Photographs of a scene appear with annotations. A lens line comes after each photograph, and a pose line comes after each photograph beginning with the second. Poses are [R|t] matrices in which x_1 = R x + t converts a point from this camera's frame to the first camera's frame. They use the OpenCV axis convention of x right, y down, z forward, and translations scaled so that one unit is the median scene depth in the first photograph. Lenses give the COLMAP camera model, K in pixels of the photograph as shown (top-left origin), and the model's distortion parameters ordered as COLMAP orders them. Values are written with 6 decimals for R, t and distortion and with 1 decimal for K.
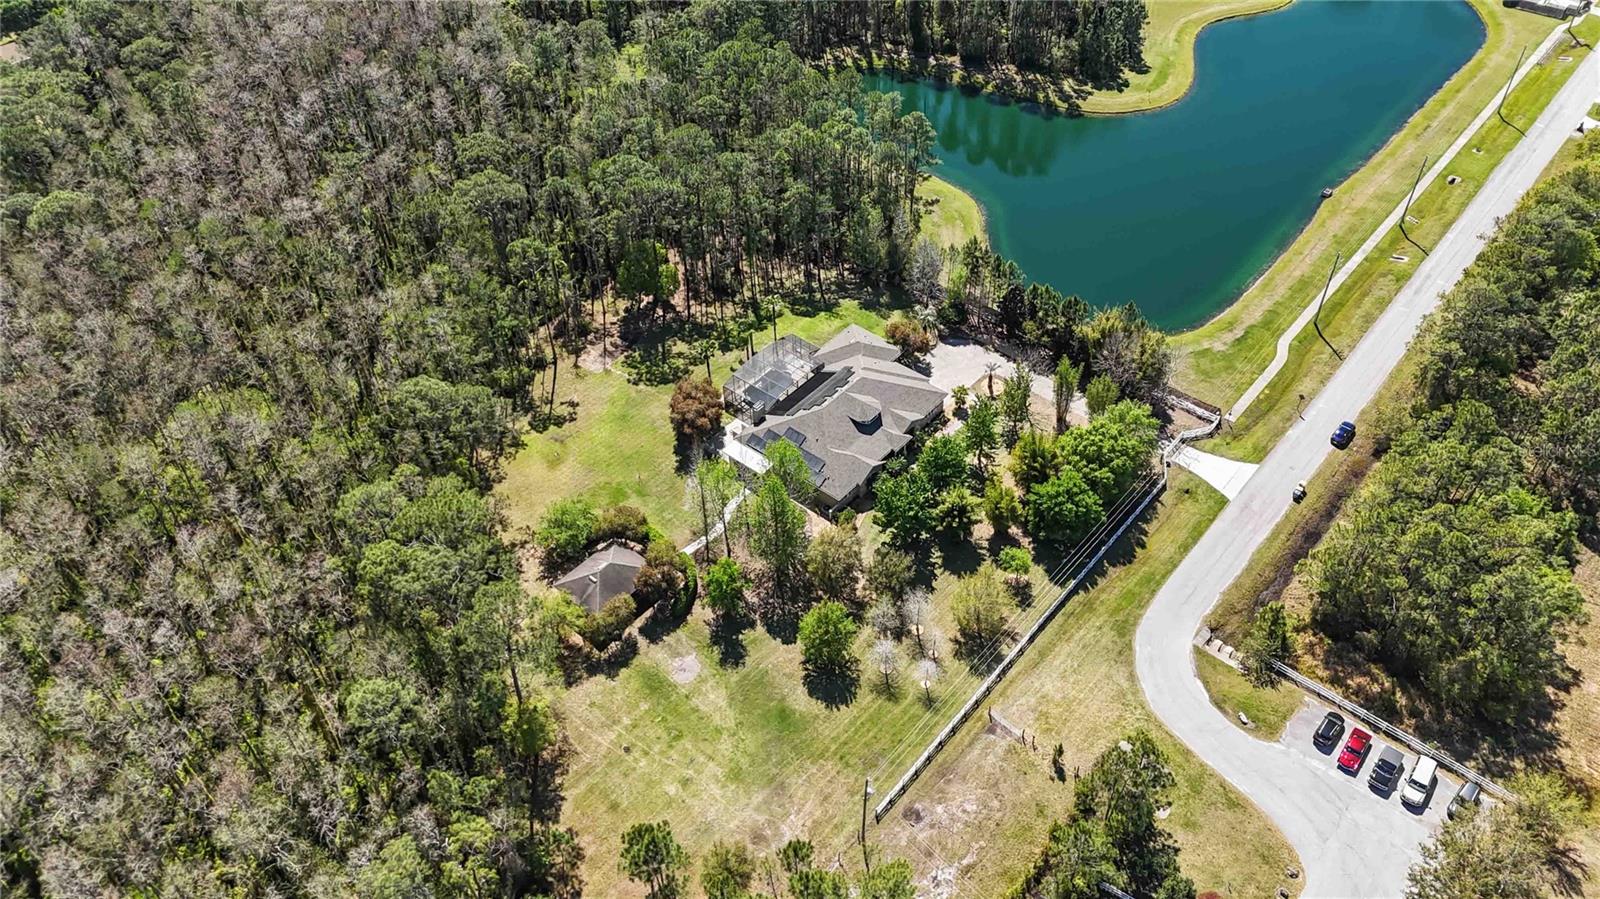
lens RADIAL K [[1174.6, 0, 808.2], [0, 1174.6, 453.5], [0, 0, 1]] dist [0.075047, -0.078245]
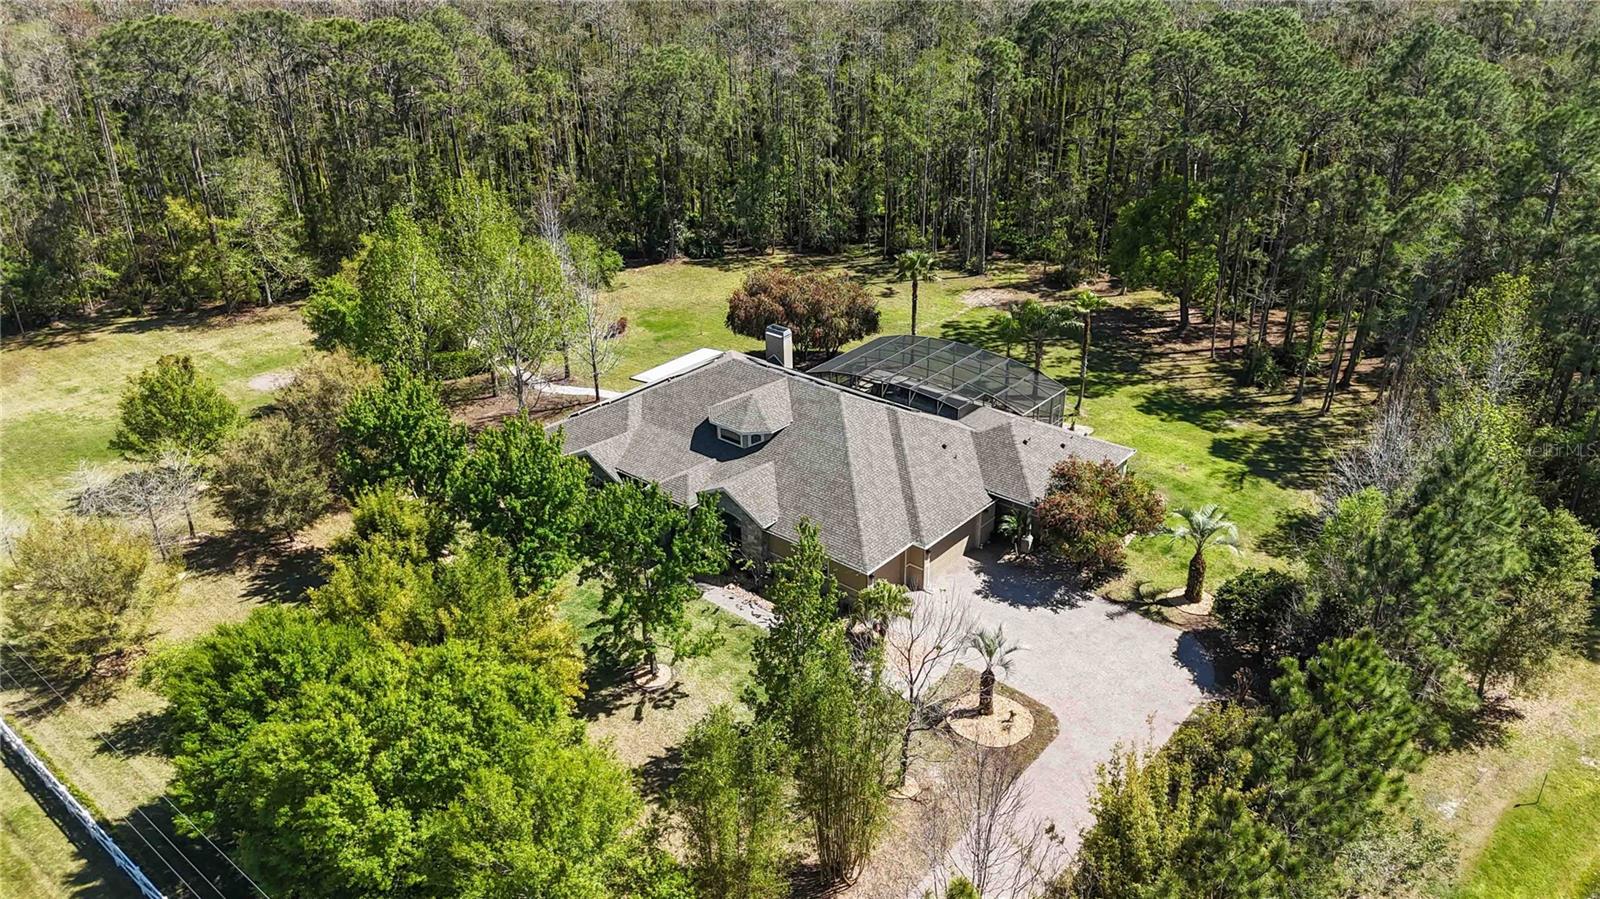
lens RADIAL K [[1174.6, 0, 808.2], [0, 1174.6, 453.5], [0, 0, 1]] dist [0.075047, -0.078245]
pose [[0.001971, 0.469240, -0.883069, 0.402112], [-0.684465, 0.644431, 0.340906, -0.176216], [0.729043, 0.603757, 0.322449, 0.832938]]
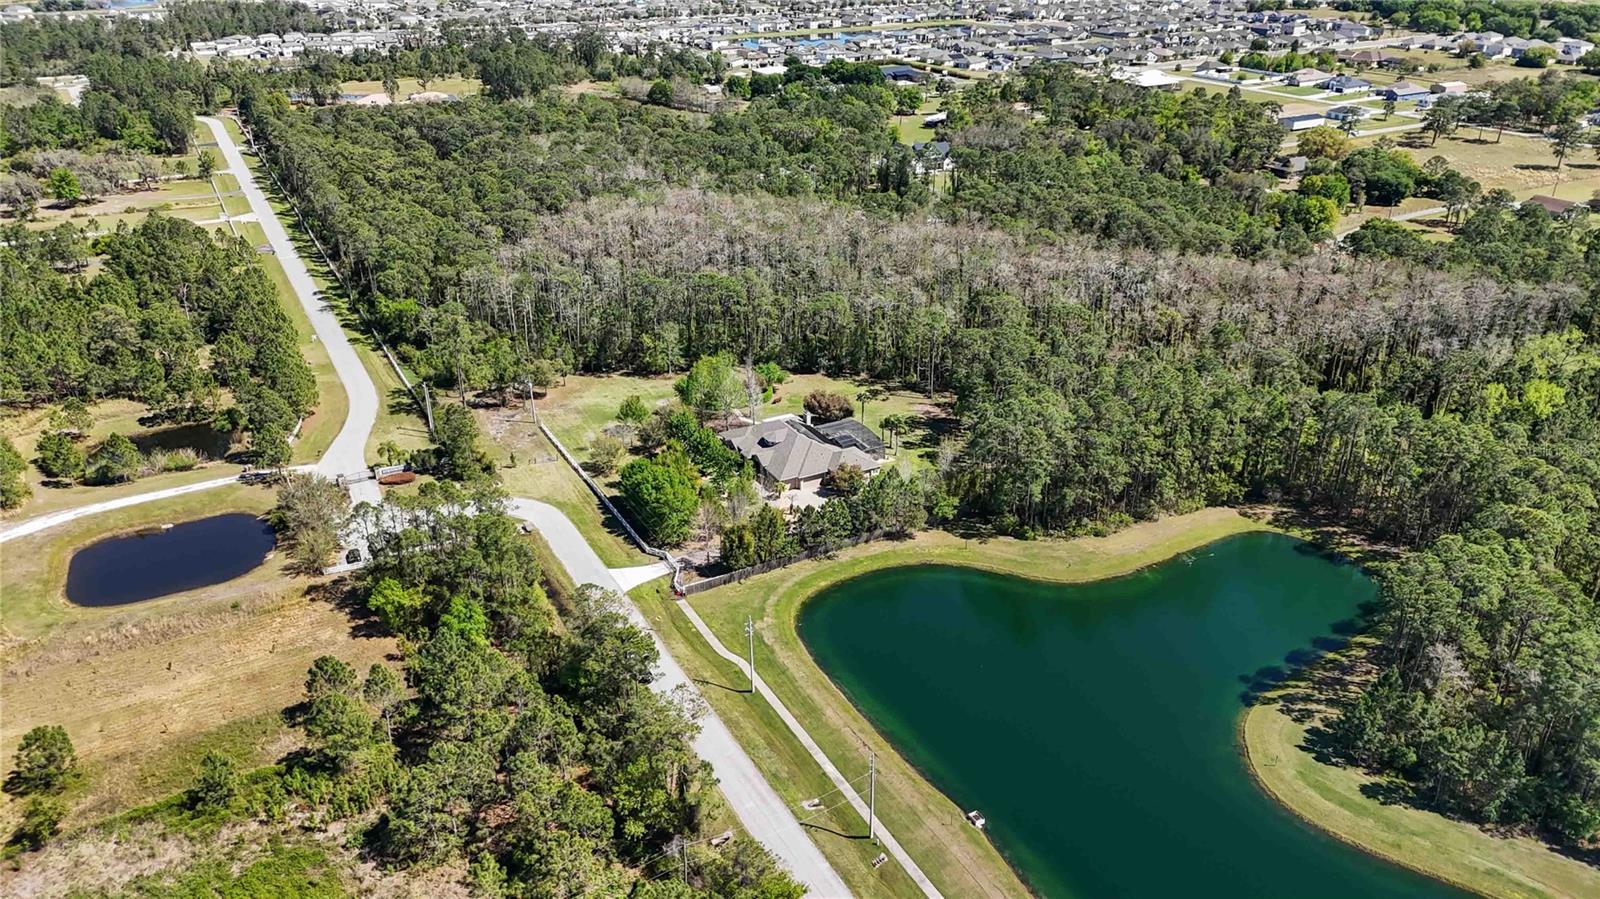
lens RADIAL K [[1174.6, 0, 808.2], [0, 1174.6, 453.5], [0, 0, 1]] dist [0.075047, -0.078245]
pose [[-0.365357, 0.424102, -0.828645, 1.205288], [-0.634862, 0.537505, 0.555012, -0.832367], [0.680782, 0.728852, 0.072866, 0.879328]]
